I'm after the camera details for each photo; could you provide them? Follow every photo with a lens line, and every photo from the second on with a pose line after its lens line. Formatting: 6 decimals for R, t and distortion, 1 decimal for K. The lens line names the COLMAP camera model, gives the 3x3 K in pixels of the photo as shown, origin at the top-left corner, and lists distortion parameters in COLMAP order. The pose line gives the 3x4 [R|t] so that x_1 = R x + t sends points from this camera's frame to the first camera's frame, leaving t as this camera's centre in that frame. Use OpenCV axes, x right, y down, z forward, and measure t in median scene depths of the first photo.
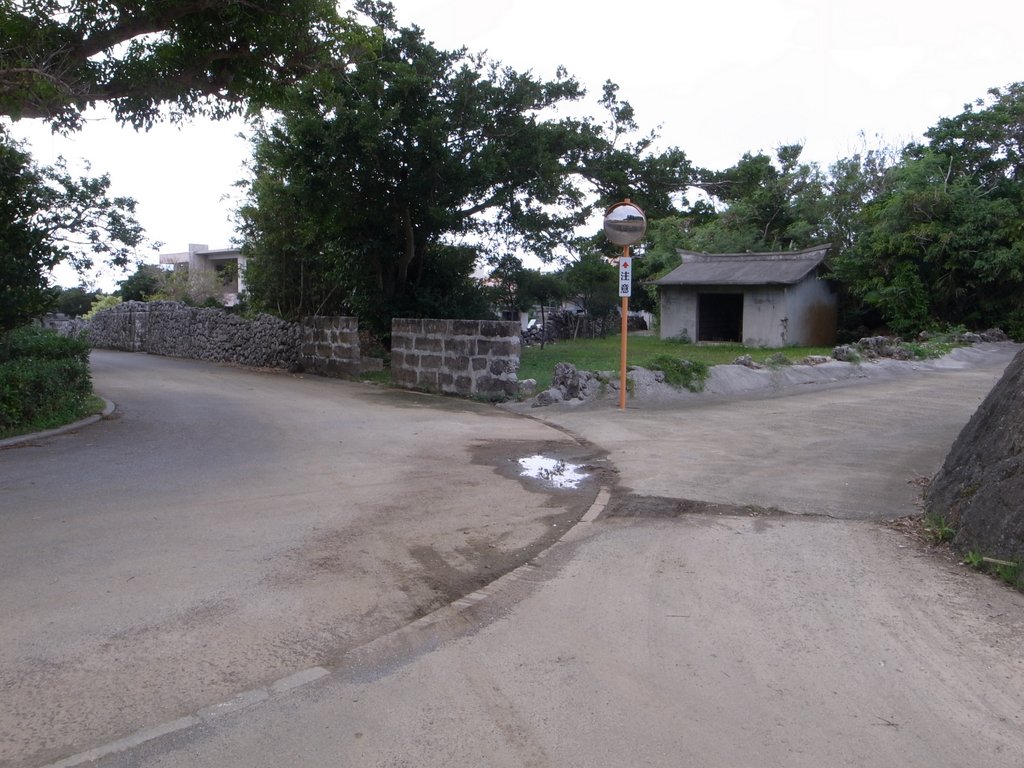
lens RADIAL K [[837.3, 0, 514.5], [0, 837.3, 379.0], [0, 0, 1]] dist [-0.053860, 0.042810]
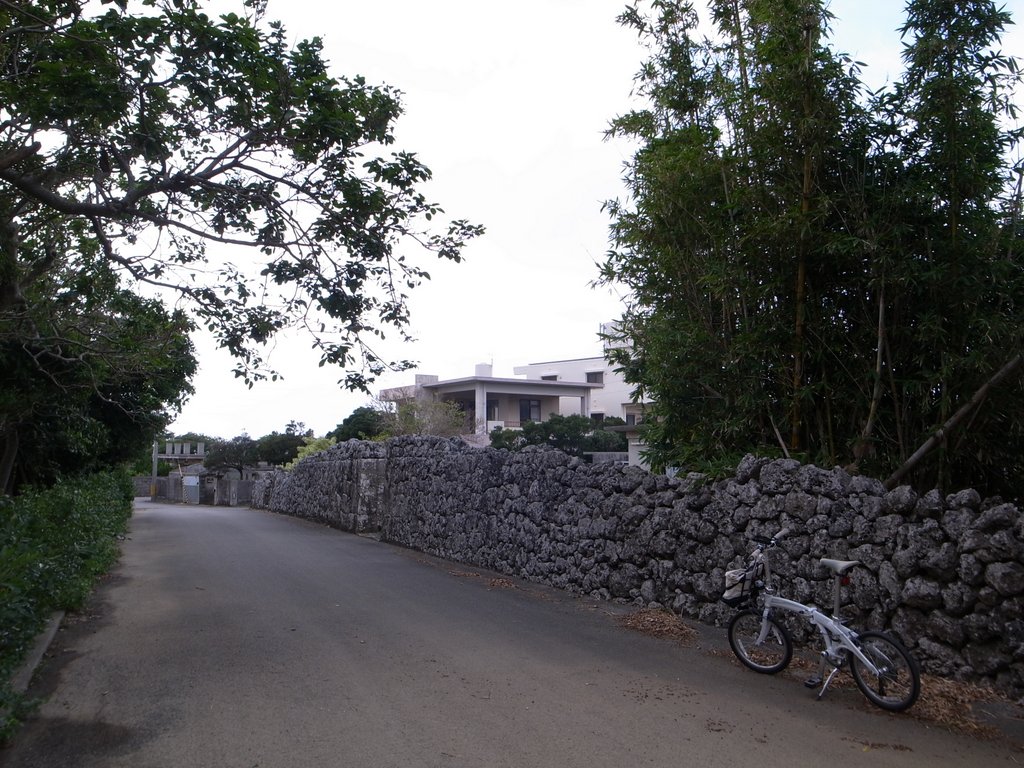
lens RADIAL K [[837.3, 0, 509.7], [0, 837.3, 385.2], [0, 0, 1]] dist [-0.053860, 0.042810]
pose [[0.972380, -0.032276, -0.231160, -0.246750], [-0.006313, 0.986393, -0.164283, -0.041346], [0.233317, 0.161205, 0.958945, 0.516632]]
